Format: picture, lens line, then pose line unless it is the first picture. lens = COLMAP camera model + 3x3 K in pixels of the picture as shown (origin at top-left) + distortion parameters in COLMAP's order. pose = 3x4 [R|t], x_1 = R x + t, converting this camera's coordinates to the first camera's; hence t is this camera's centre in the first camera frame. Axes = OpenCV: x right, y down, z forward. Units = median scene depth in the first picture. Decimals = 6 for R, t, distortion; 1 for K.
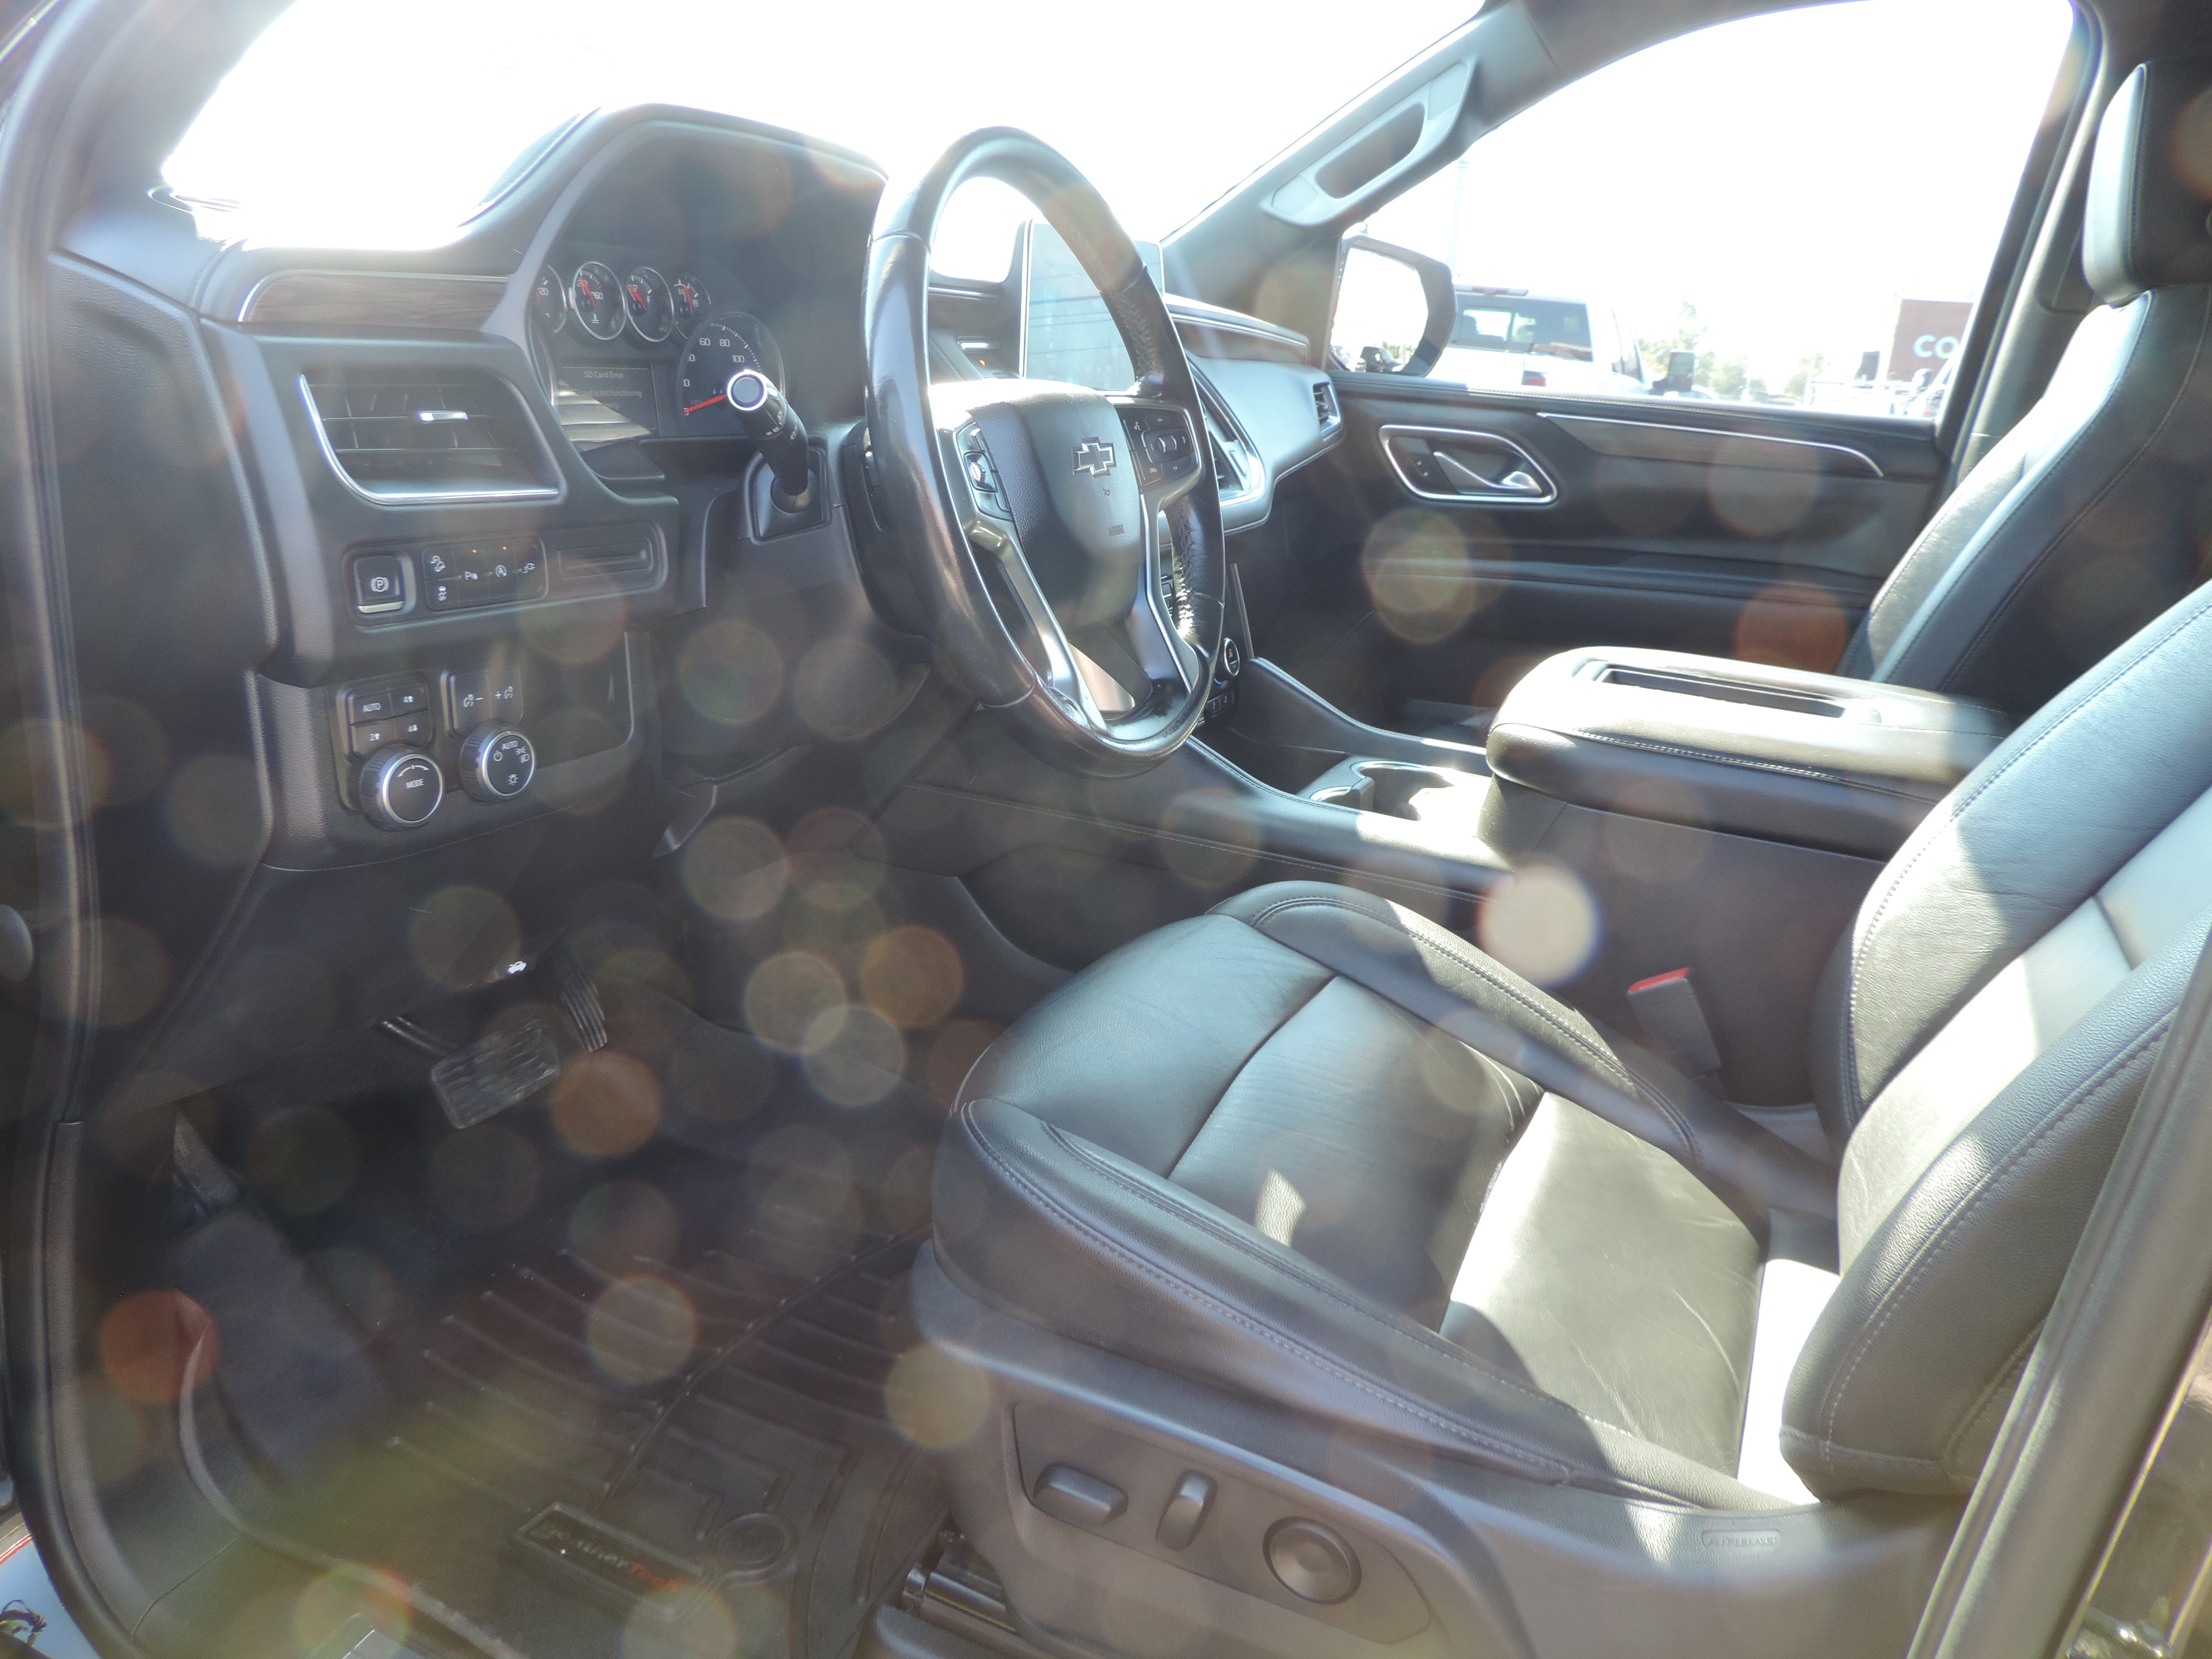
lens RADIAL K [[1554.6, 0, 1106.0], [0, 1554.6, 829.5], [0, 0, 1]] dist [-0.044969, -0.010235]
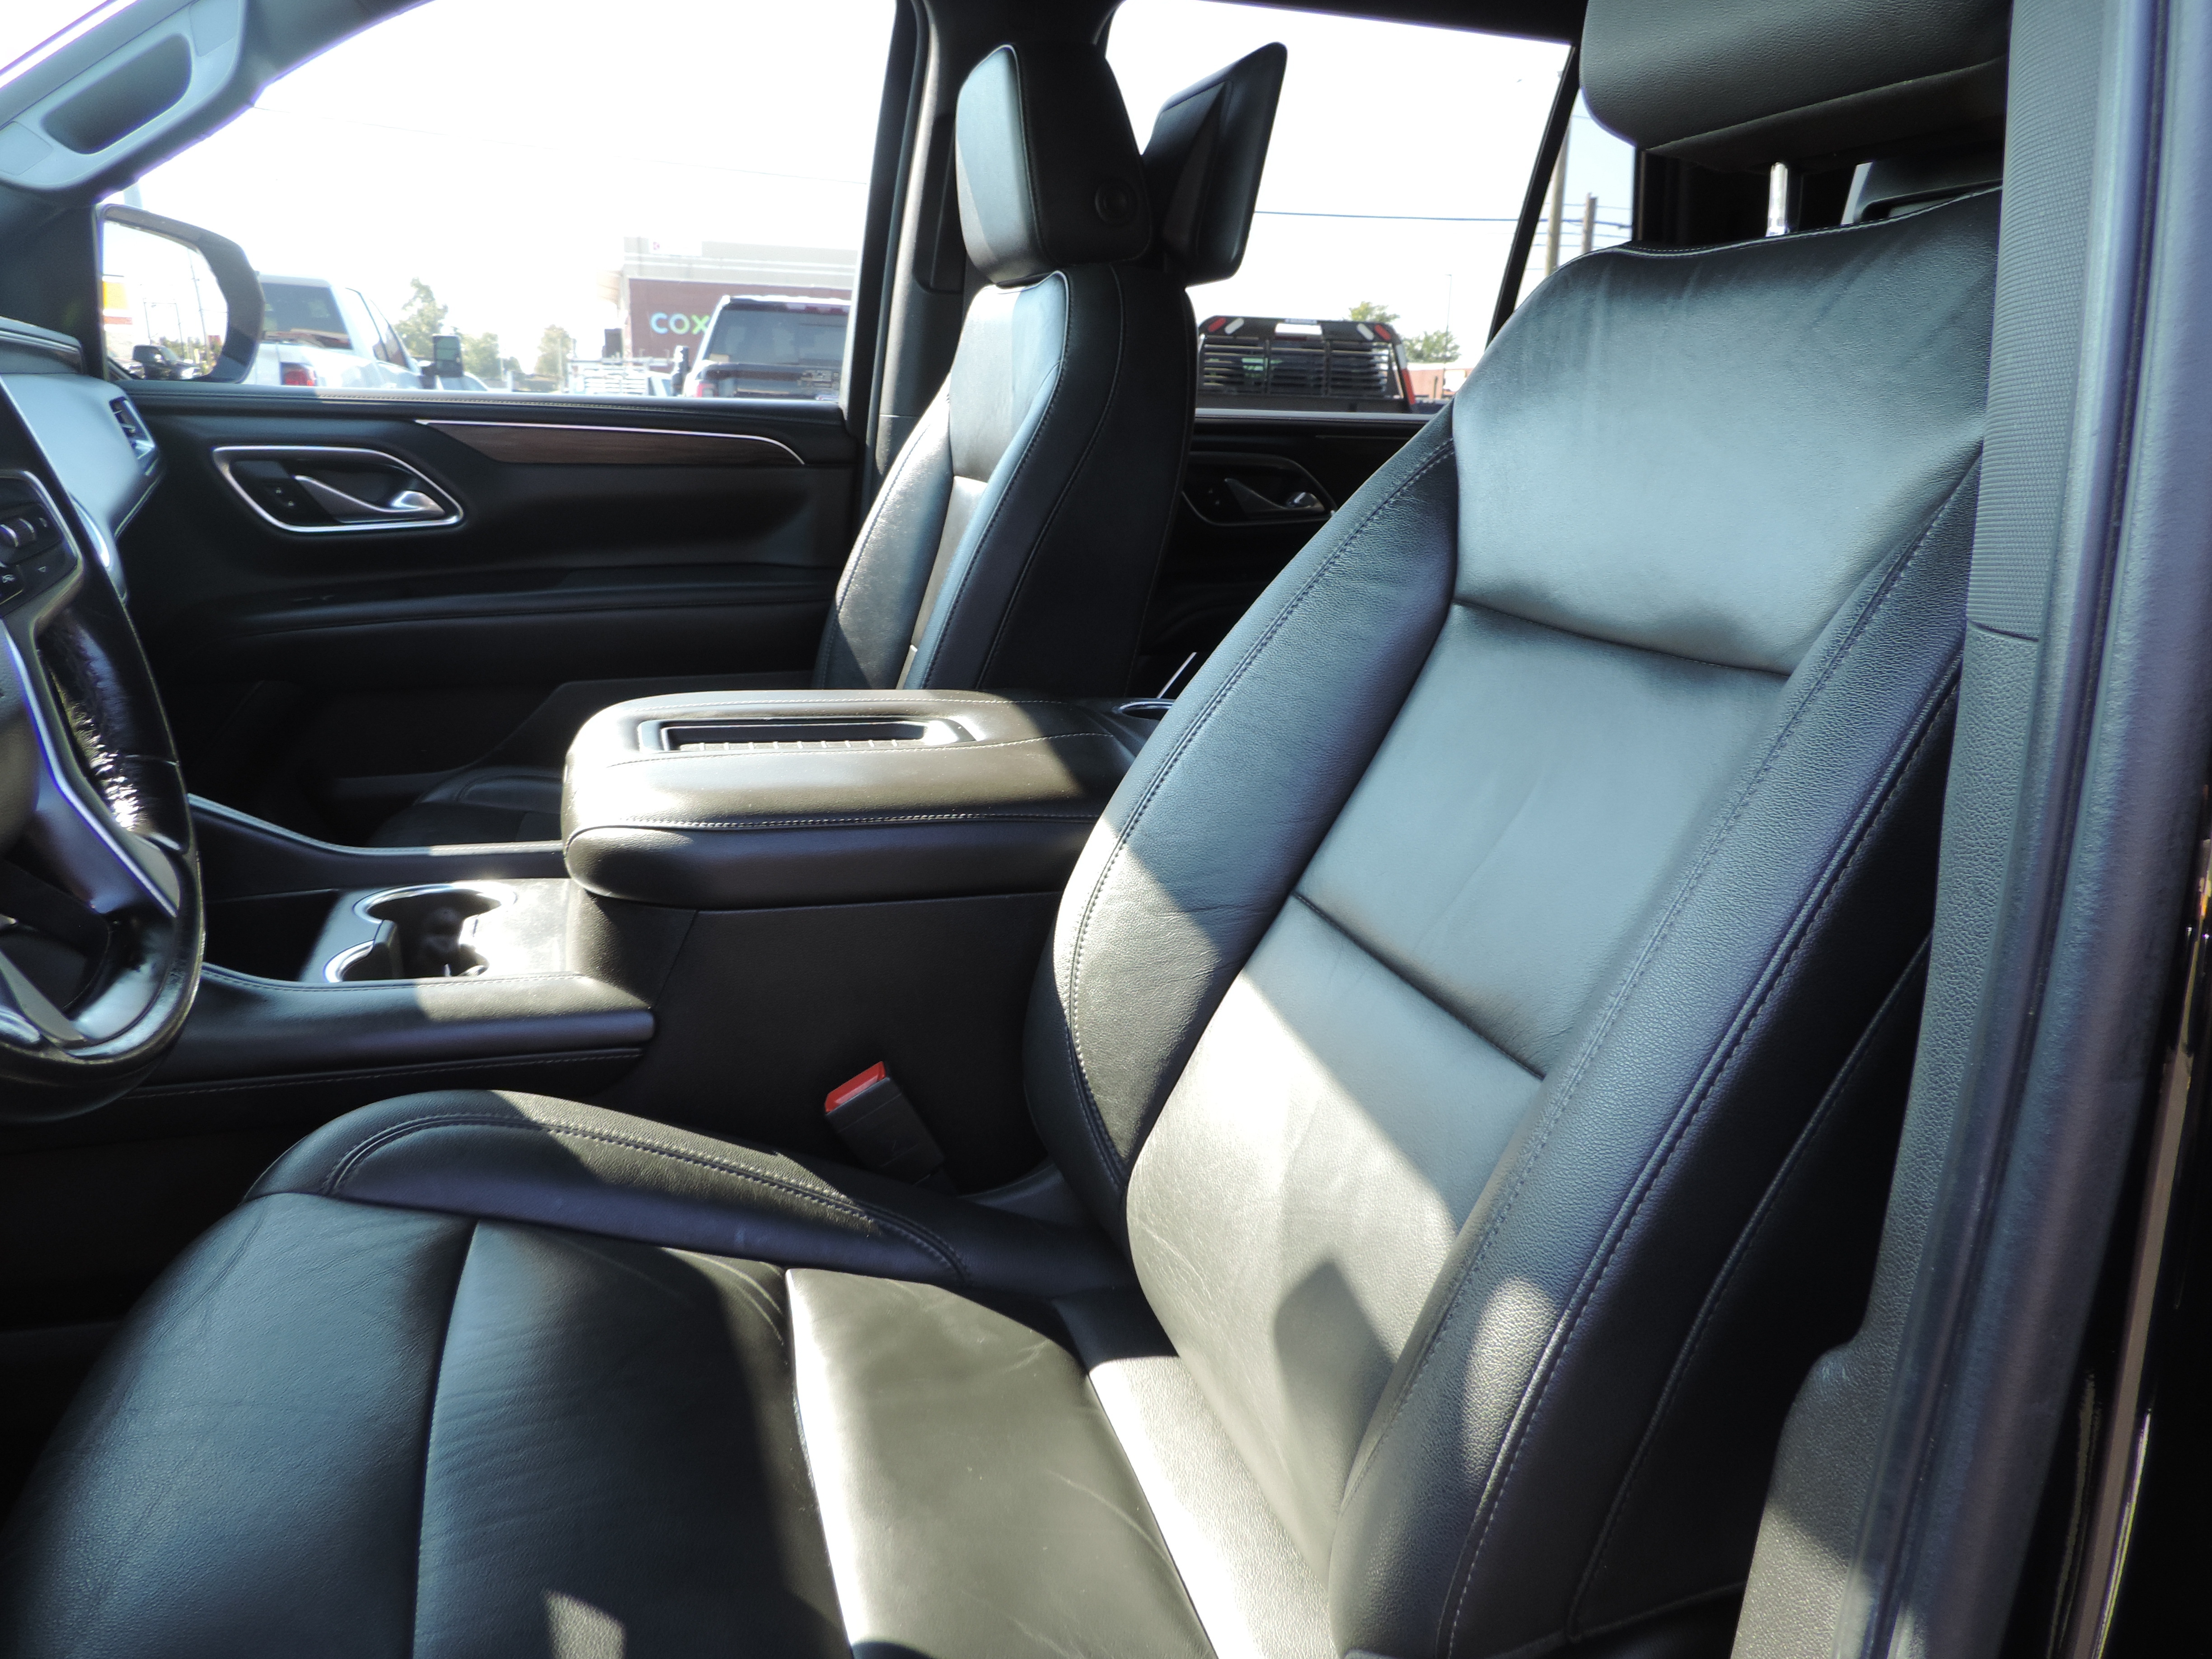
lens RADIAL K [[1514.0, 0, 1106.0], [0, 1514.0, 829.5], [0, 0, 1]] dist [0.000372, -0.026032]
pose [[0.734531, -0.222913, 0.640917, -0.028331], [0.213130, 0.972494, 0.093976, -0.053748], [-0.644236, 0.067570, 0.761836, 0.152979]]
